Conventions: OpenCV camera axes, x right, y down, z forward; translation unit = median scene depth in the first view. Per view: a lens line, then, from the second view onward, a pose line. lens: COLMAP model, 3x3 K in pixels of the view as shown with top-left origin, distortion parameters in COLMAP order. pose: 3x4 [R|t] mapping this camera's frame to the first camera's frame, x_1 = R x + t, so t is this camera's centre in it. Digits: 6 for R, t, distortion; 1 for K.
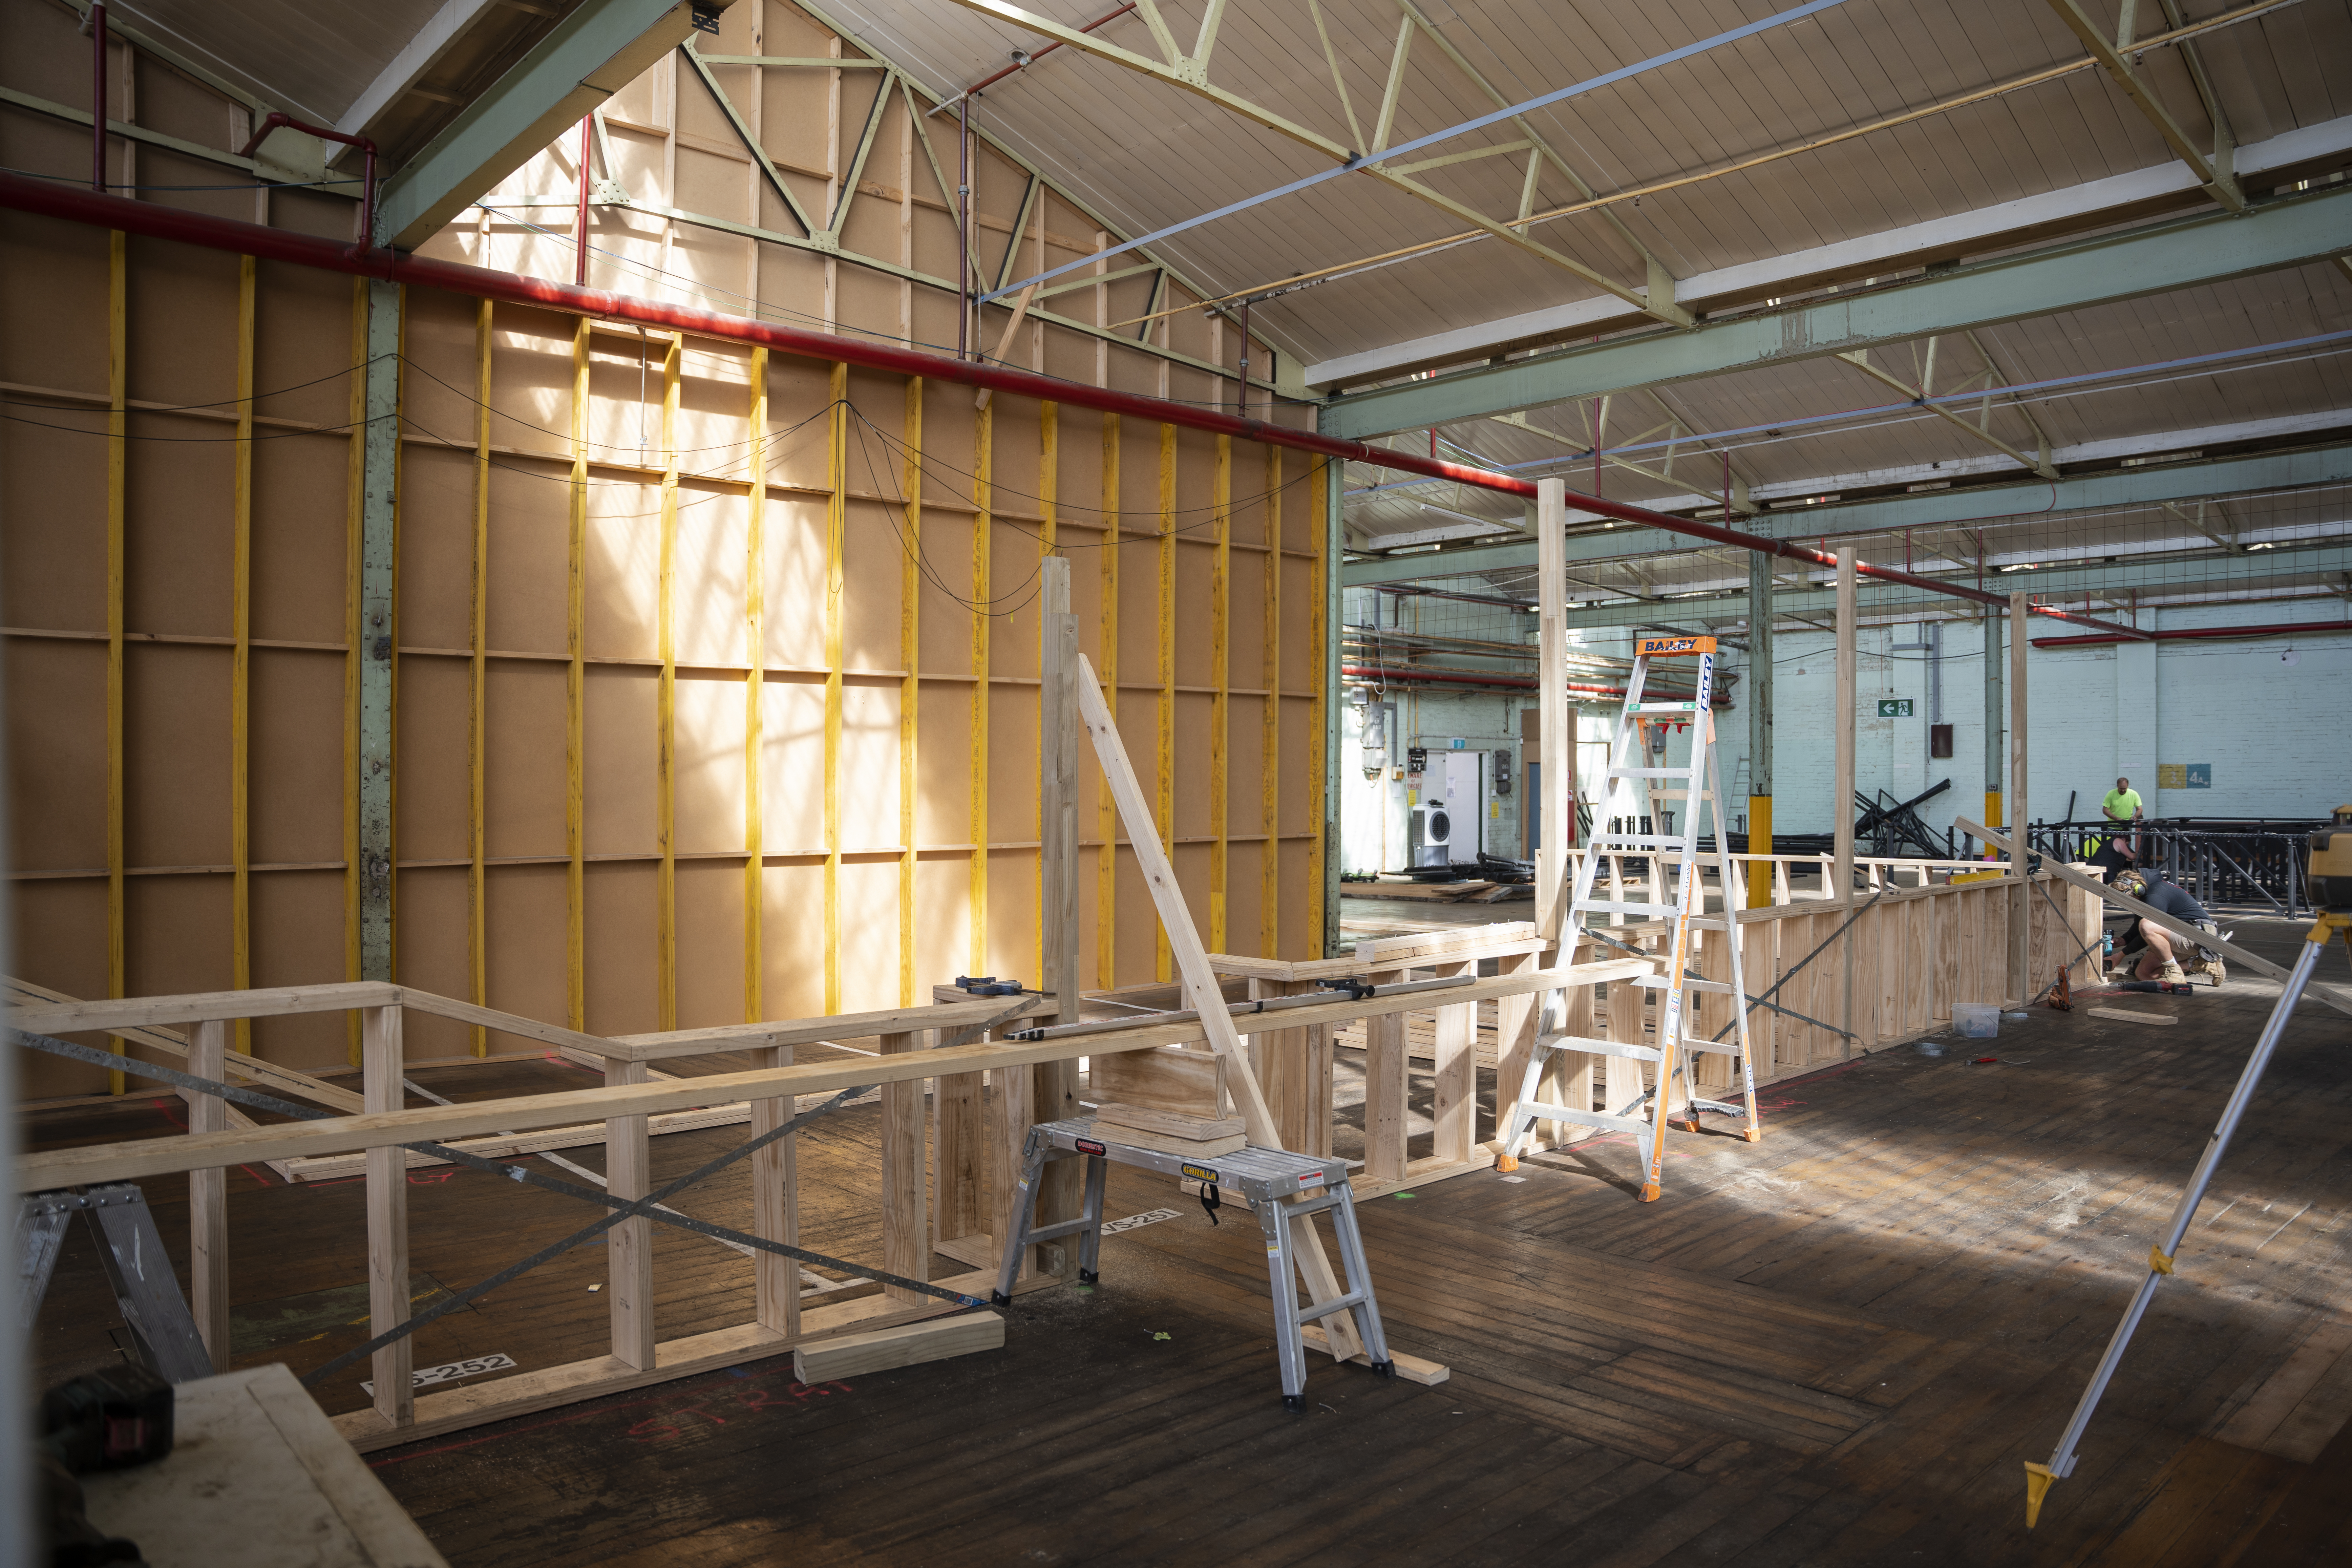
lens RADIAL K [[1683.9, 0, 1200.2], [0, 1683.9, 797.8], [0, 0, 1]] dist [-0.080080, 0.034220]
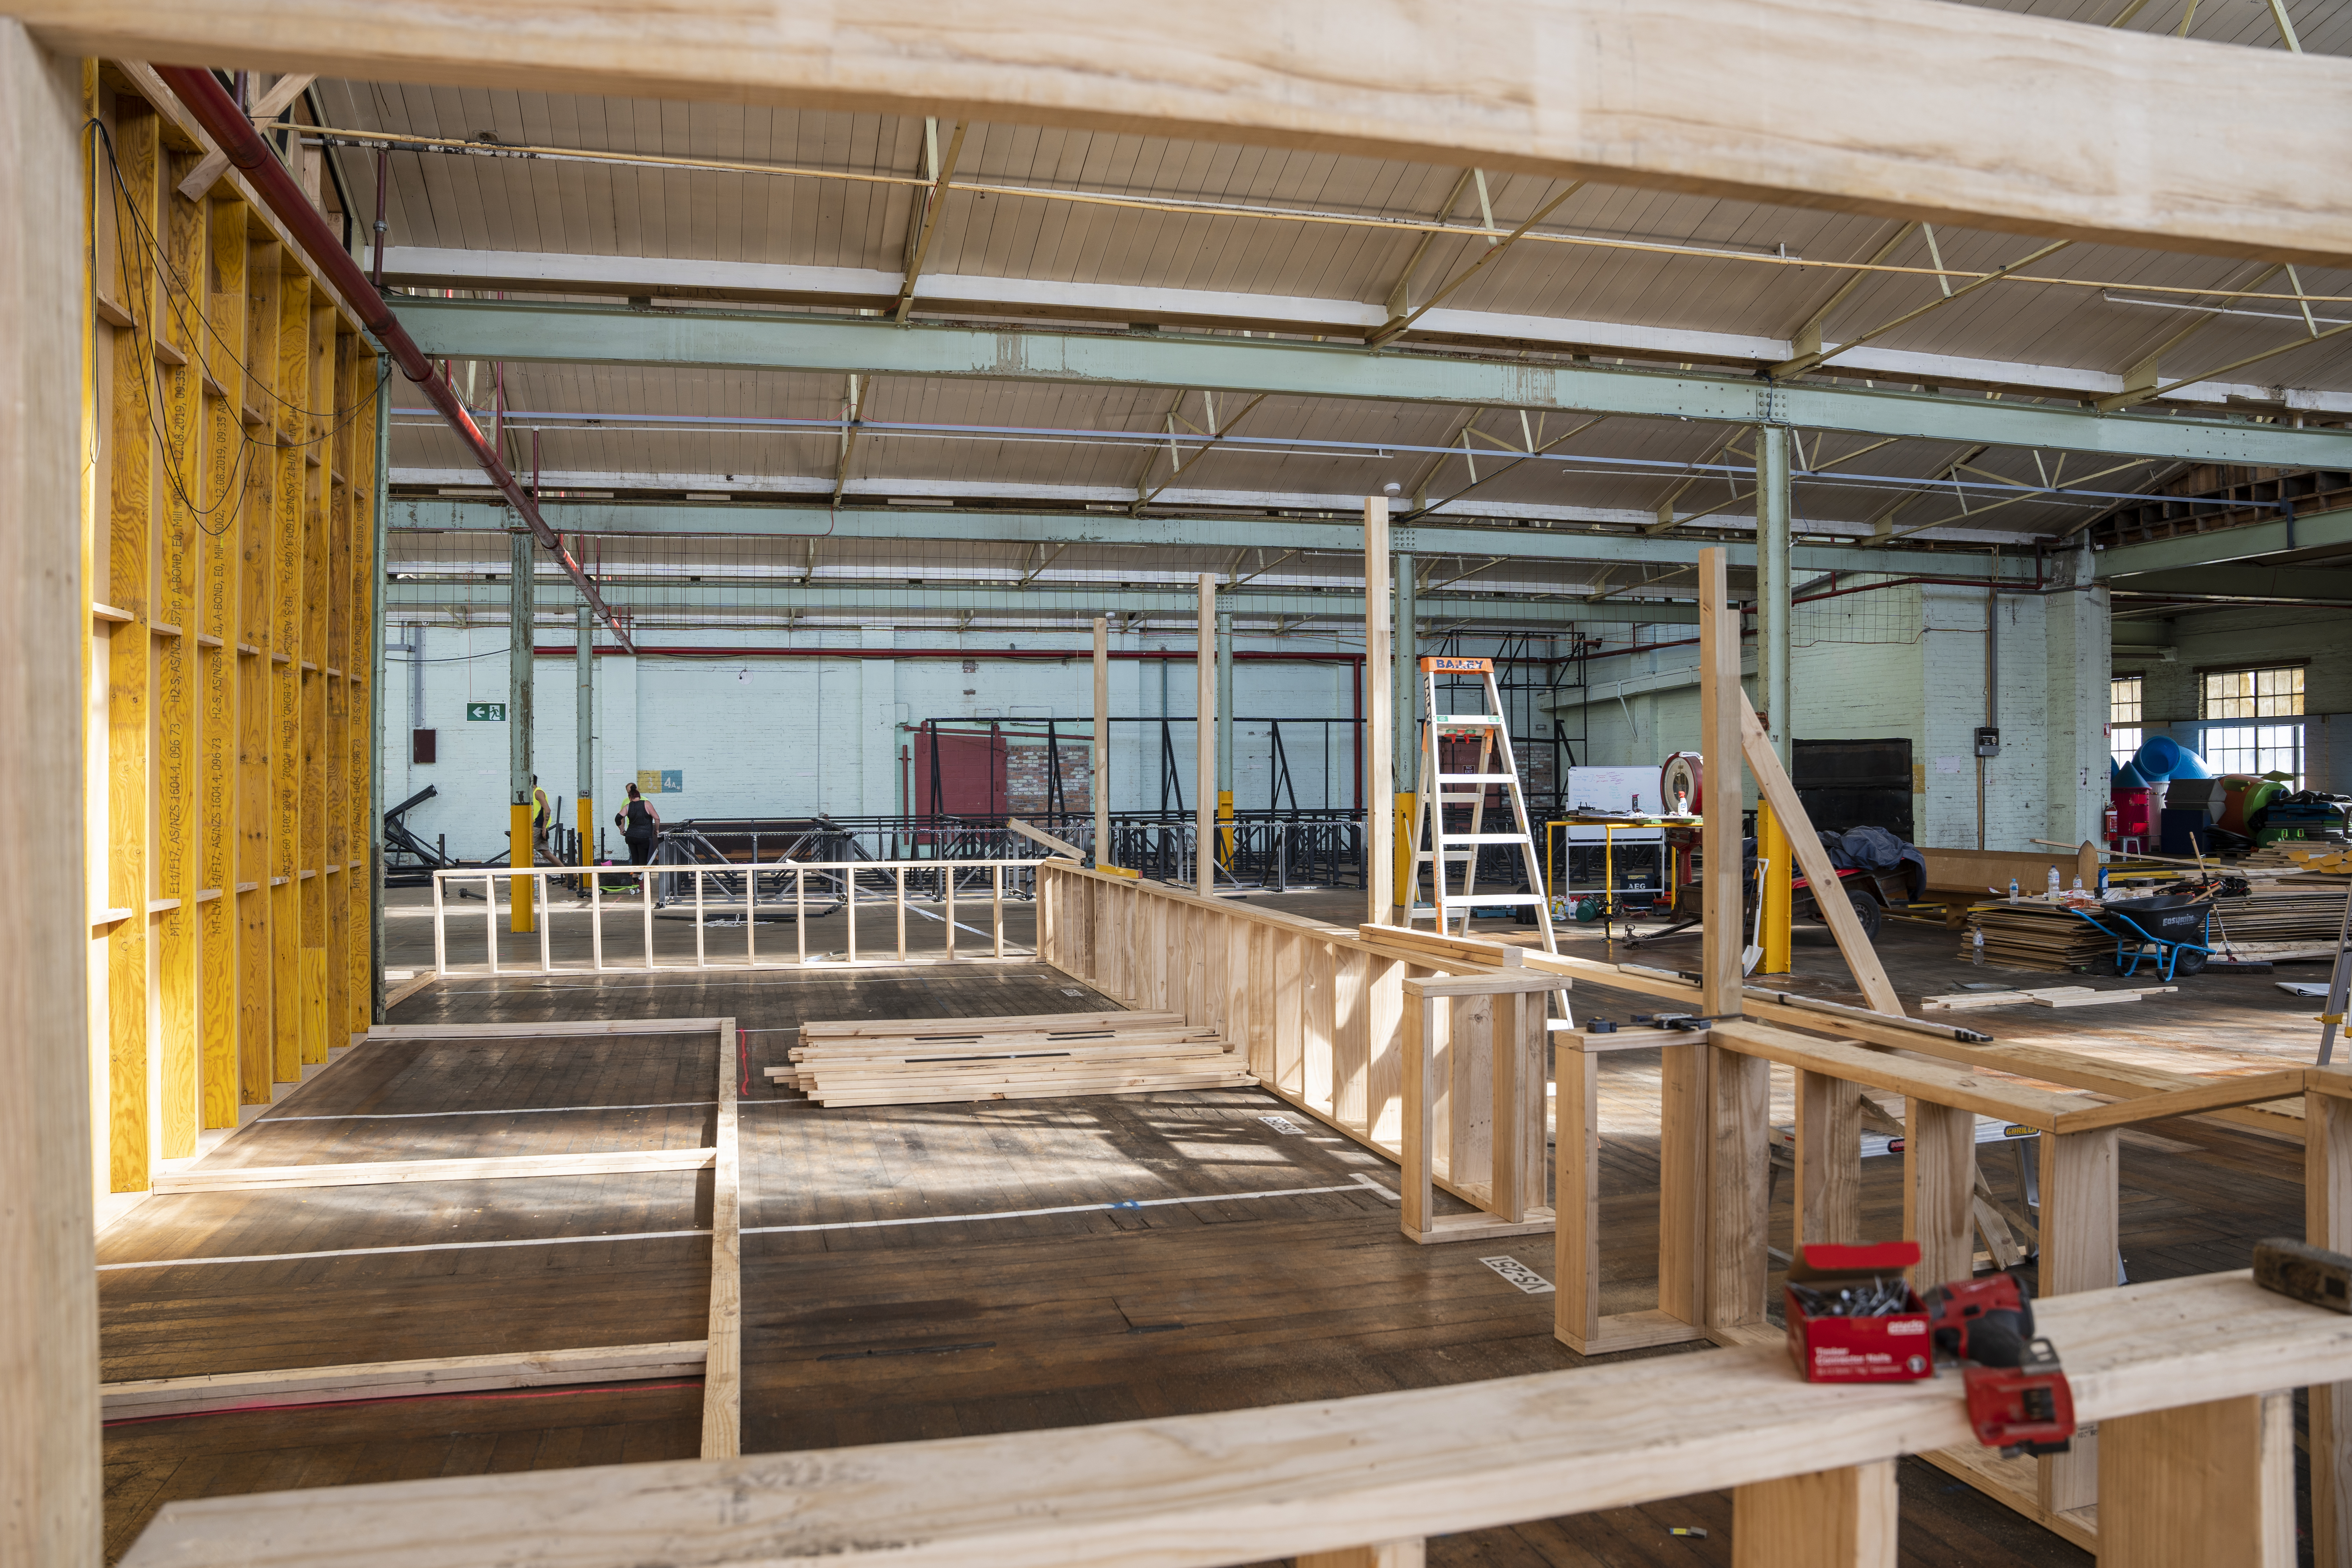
lens RADIAL K [[1684.0, 0, 1191.3], [0, 1684.0, 777.6], [0, 0, 1]] dist [-0.080080, 0.034220]
pose [[0.480549, -0.004467, 0.876956, -0.662479], [0.018888, 0.999808, -0.005257, -0.009283], [-0.876764, 0.019090, 0.480541, 0.522701]]
